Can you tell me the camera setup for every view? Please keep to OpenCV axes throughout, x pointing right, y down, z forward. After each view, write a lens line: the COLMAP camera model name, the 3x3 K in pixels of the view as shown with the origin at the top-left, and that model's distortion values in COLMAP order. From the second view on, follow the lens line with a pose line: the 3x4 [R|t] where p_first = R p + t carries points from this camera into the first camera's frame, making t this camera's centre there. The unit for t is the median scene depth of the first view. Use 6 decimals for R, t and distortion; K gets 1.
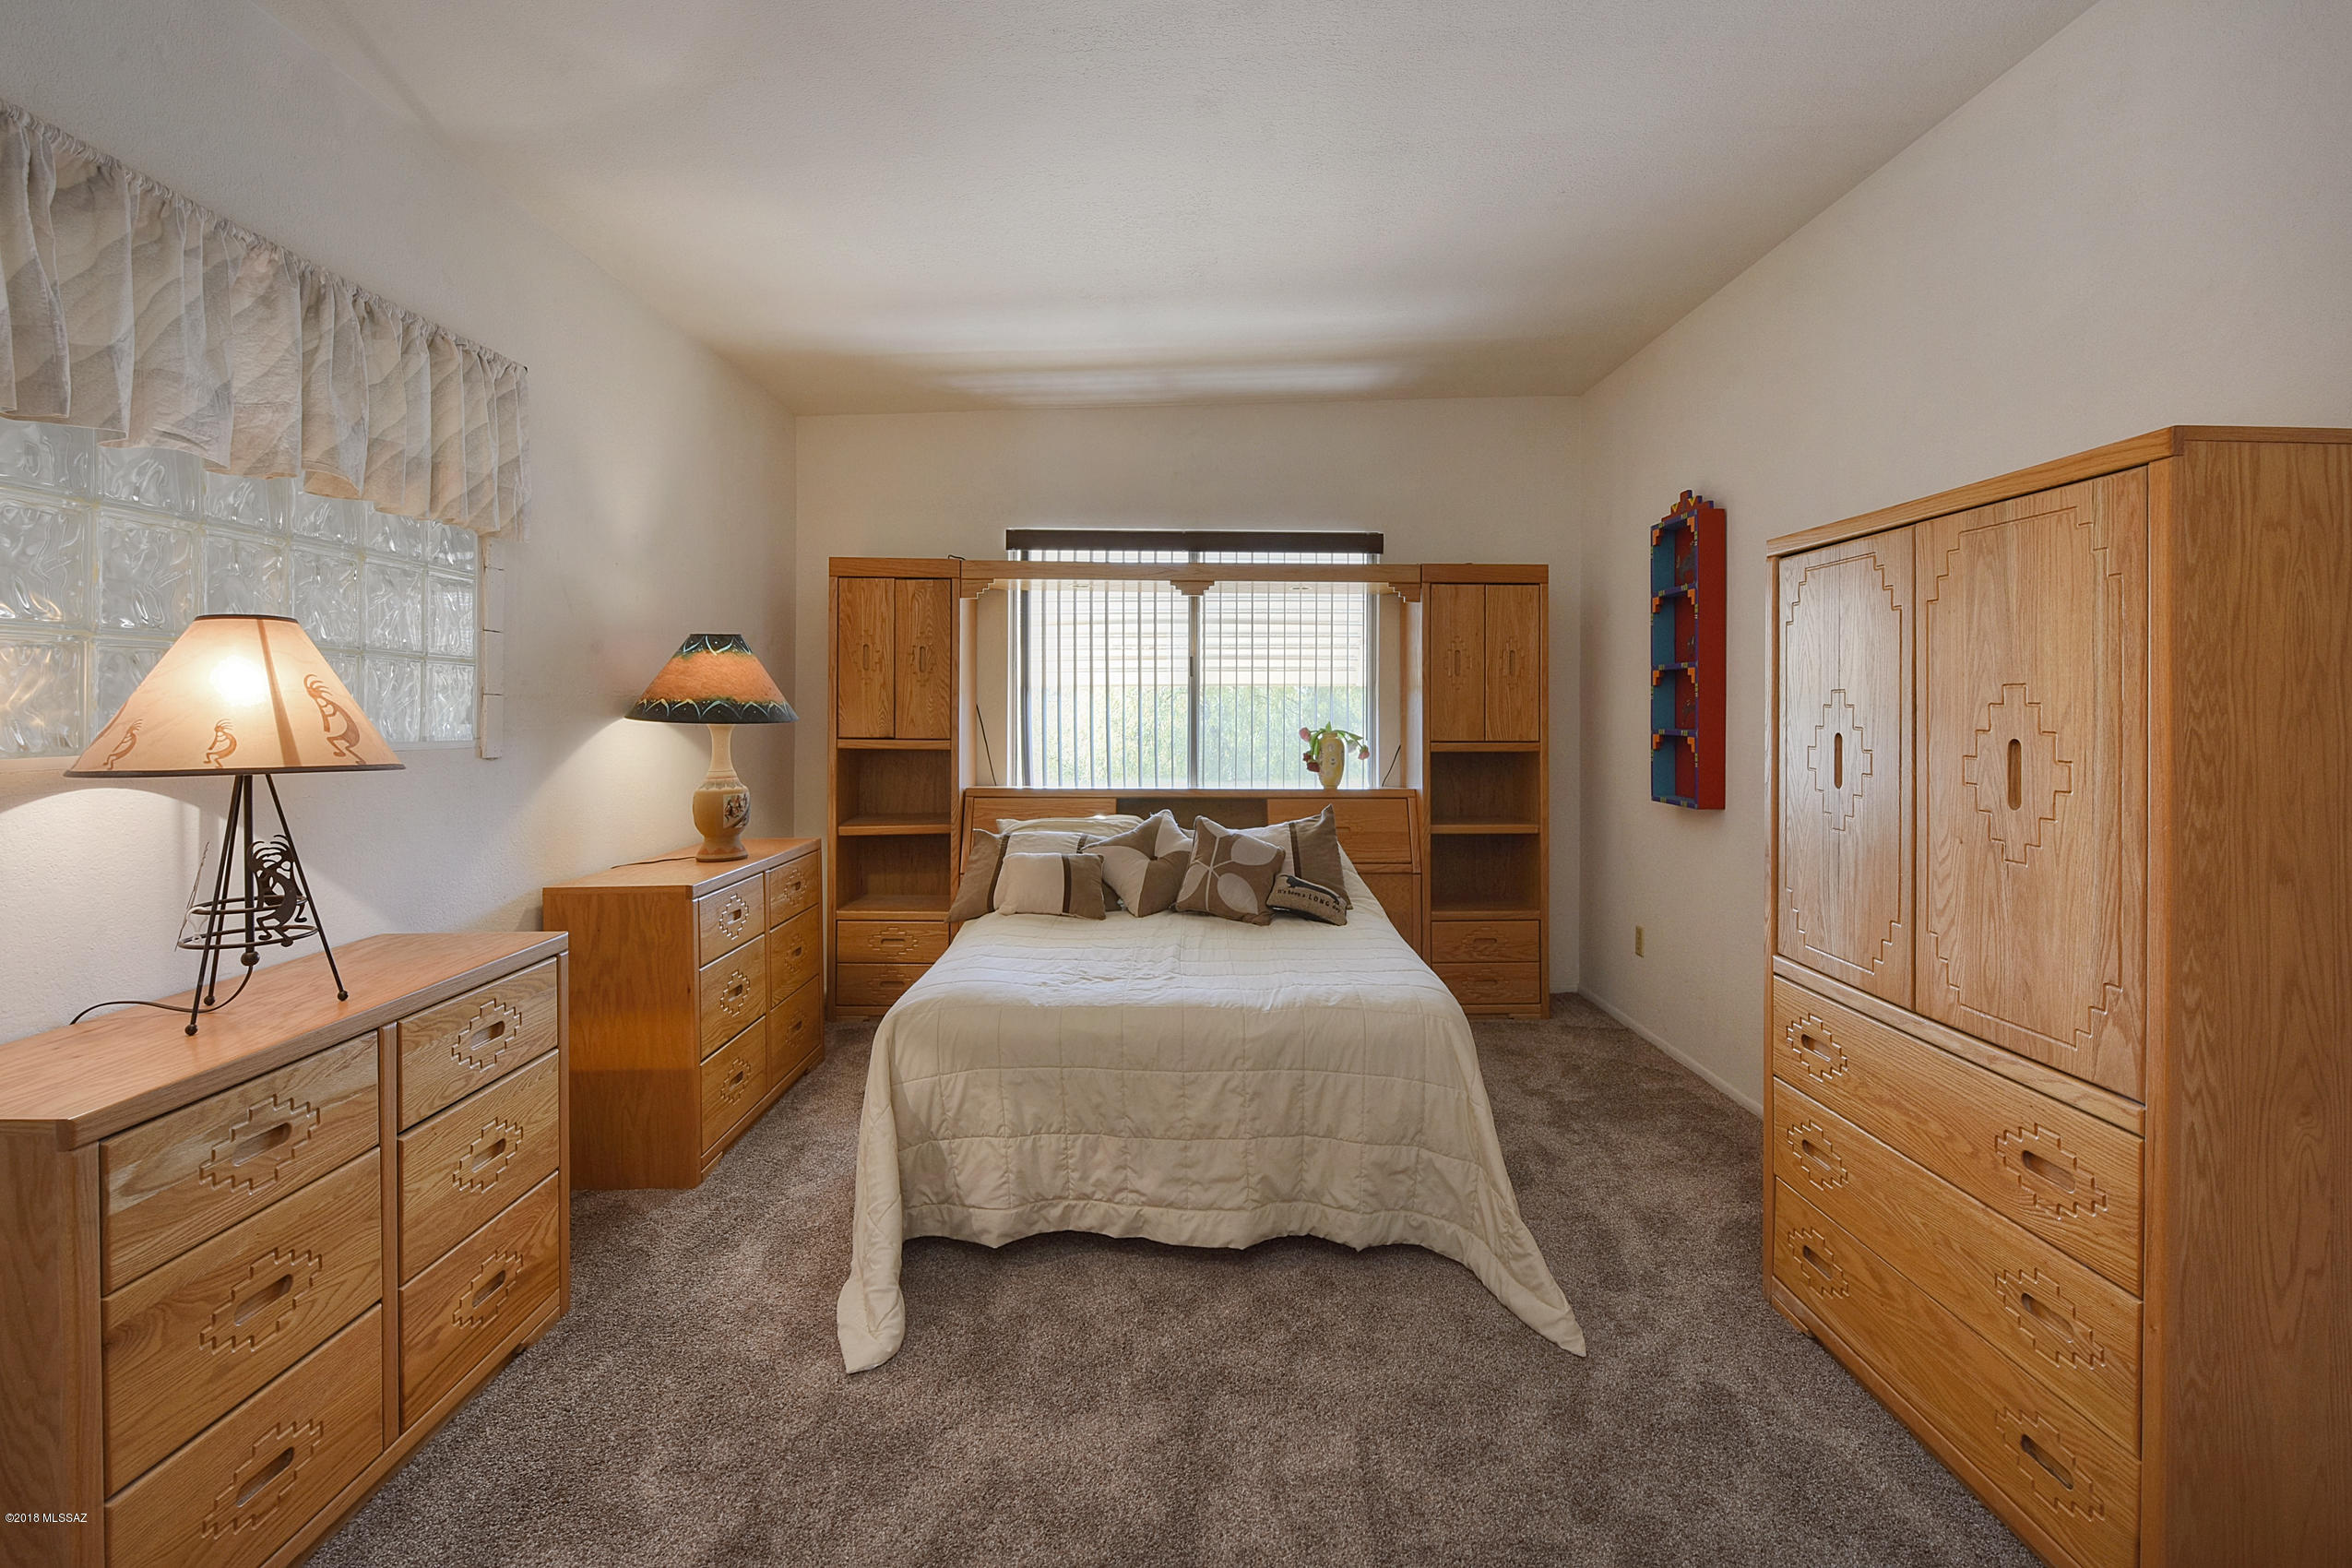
lens RADIAL K [[1103.1, 0, 1077.5], [0, 1103.1, 743.3], [0, 0, 1]] dist [-0.011684, -0.000766]
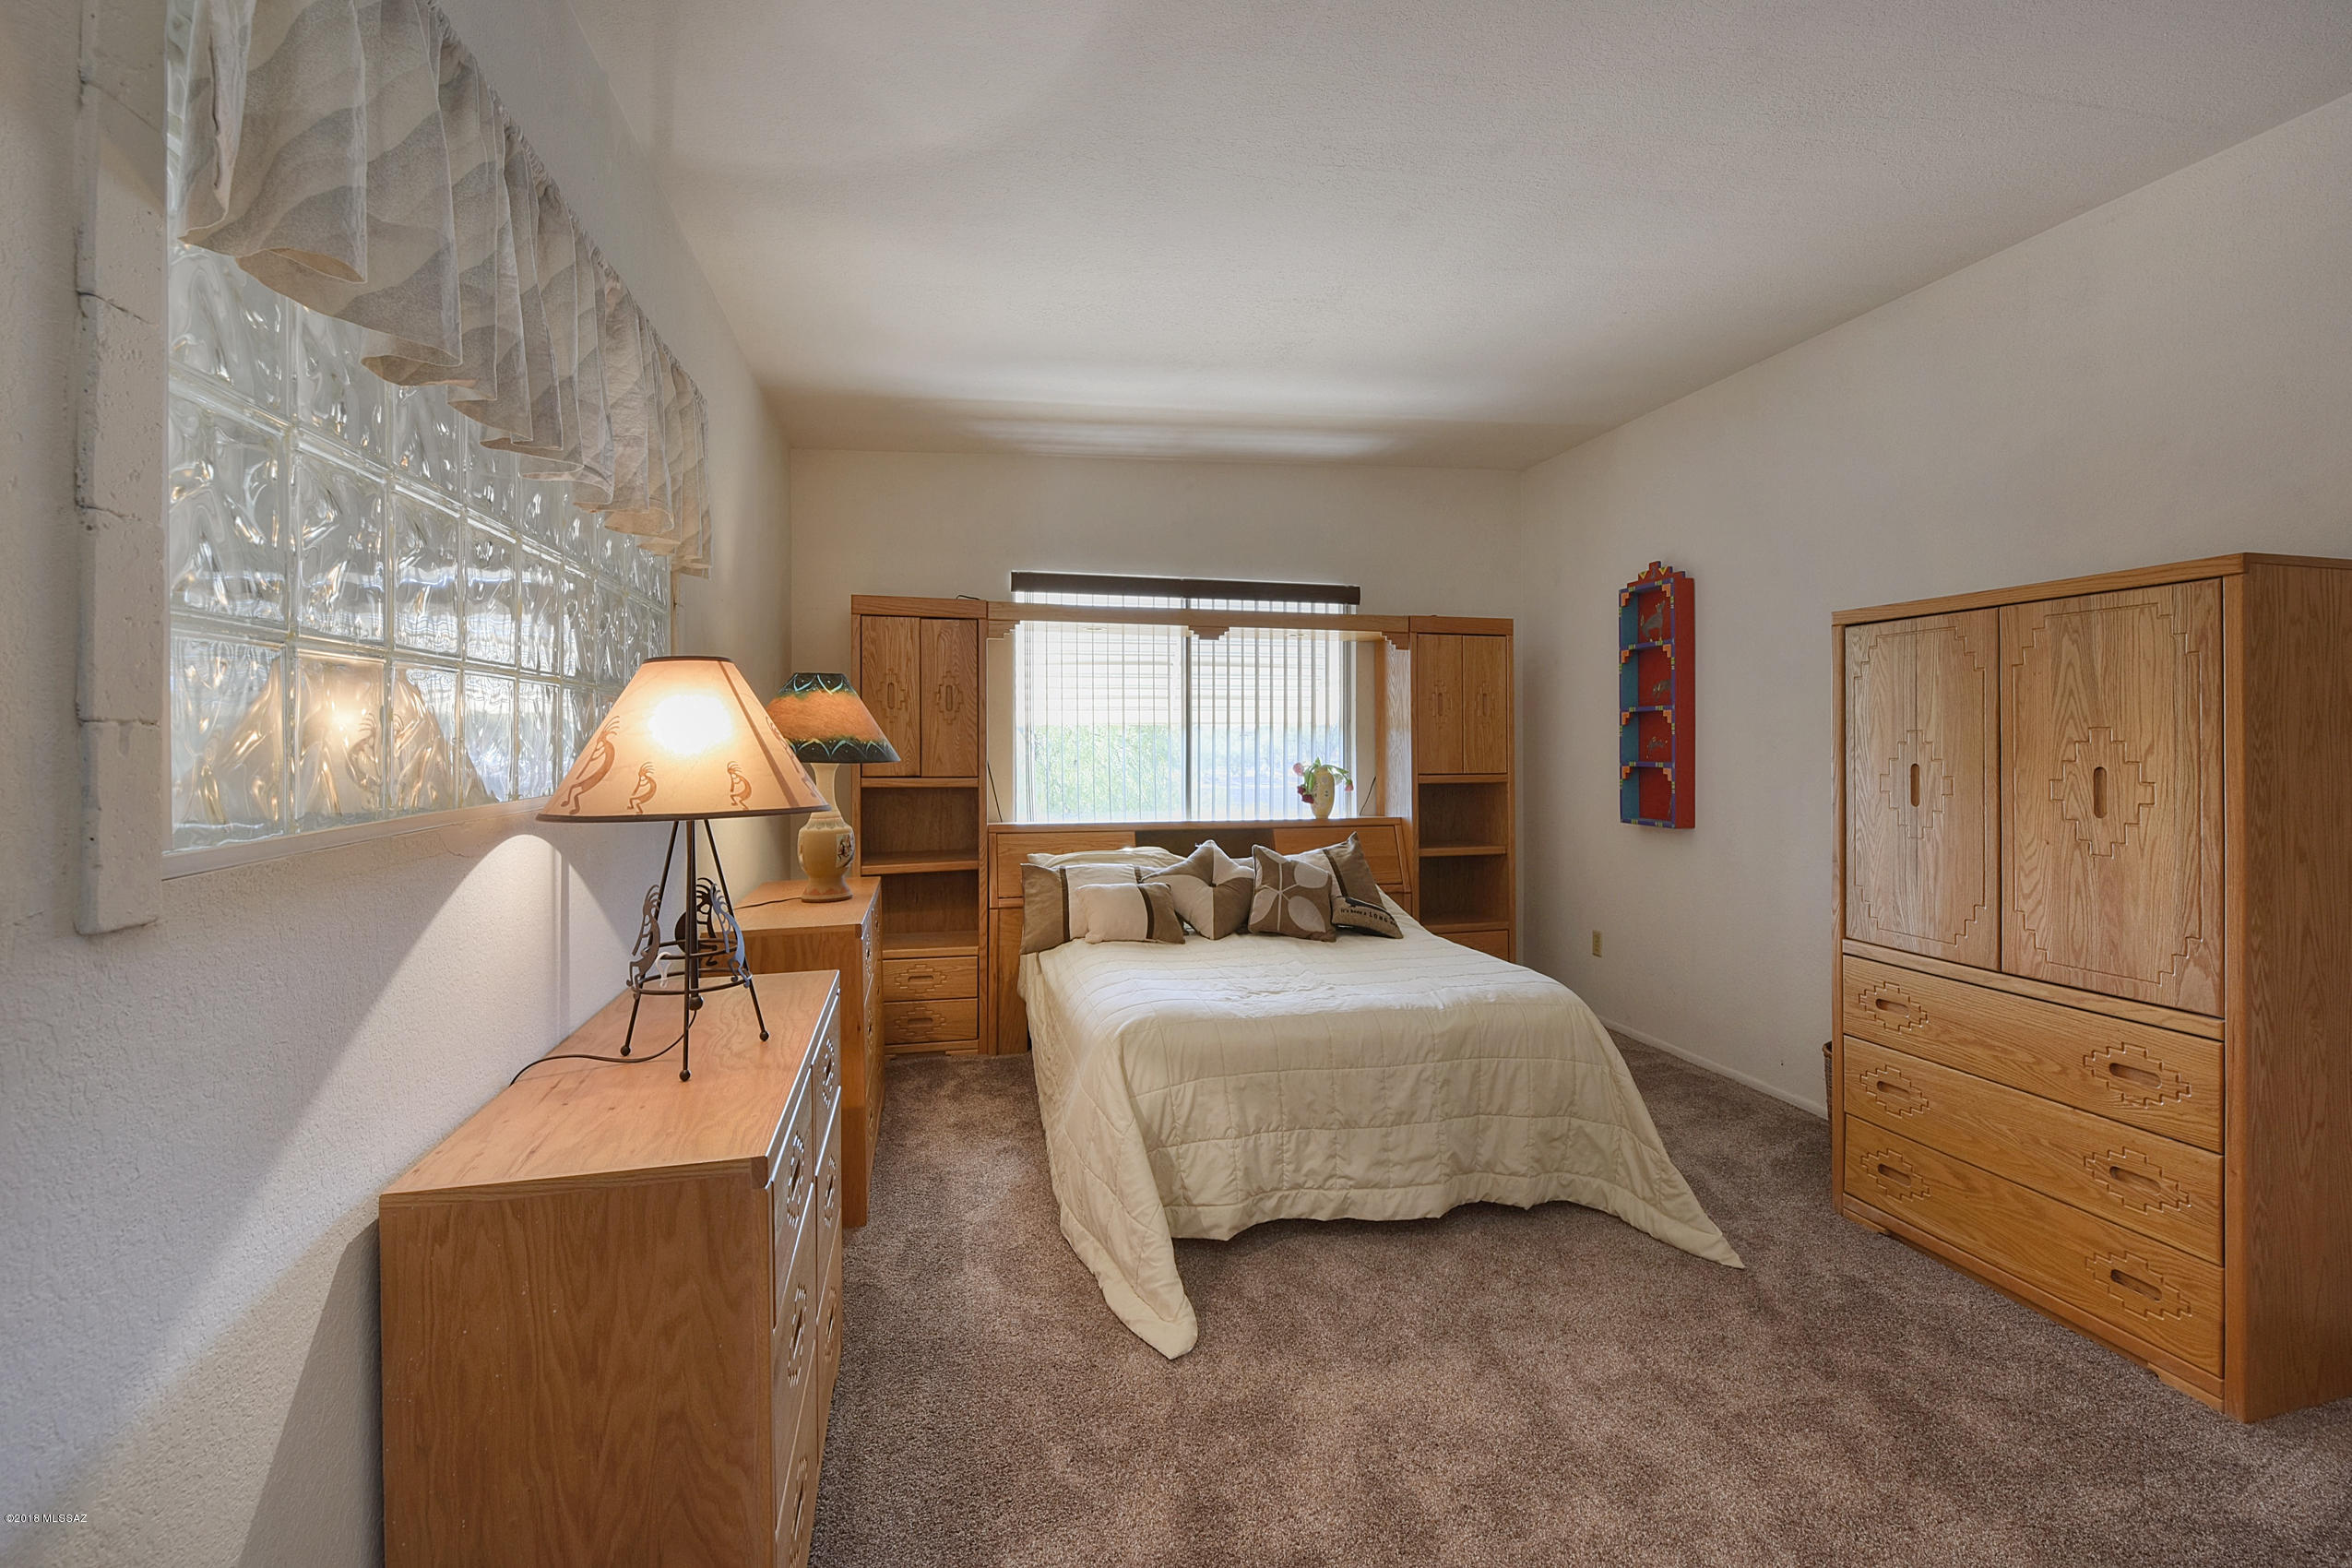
lens RADIAL K [[1093.5, 0, 1160.3], [0, 1093.5, 772.0], [0, 0, 1]] dist [-0.006223, -0.000905]
pose [[0.973648, -0.009529, 0.227859, -0.382070], [0.010989, 0.999926, -0.005138, -0.002281], [-0.227793, 0.007507, 0.973681, -0.045626]]
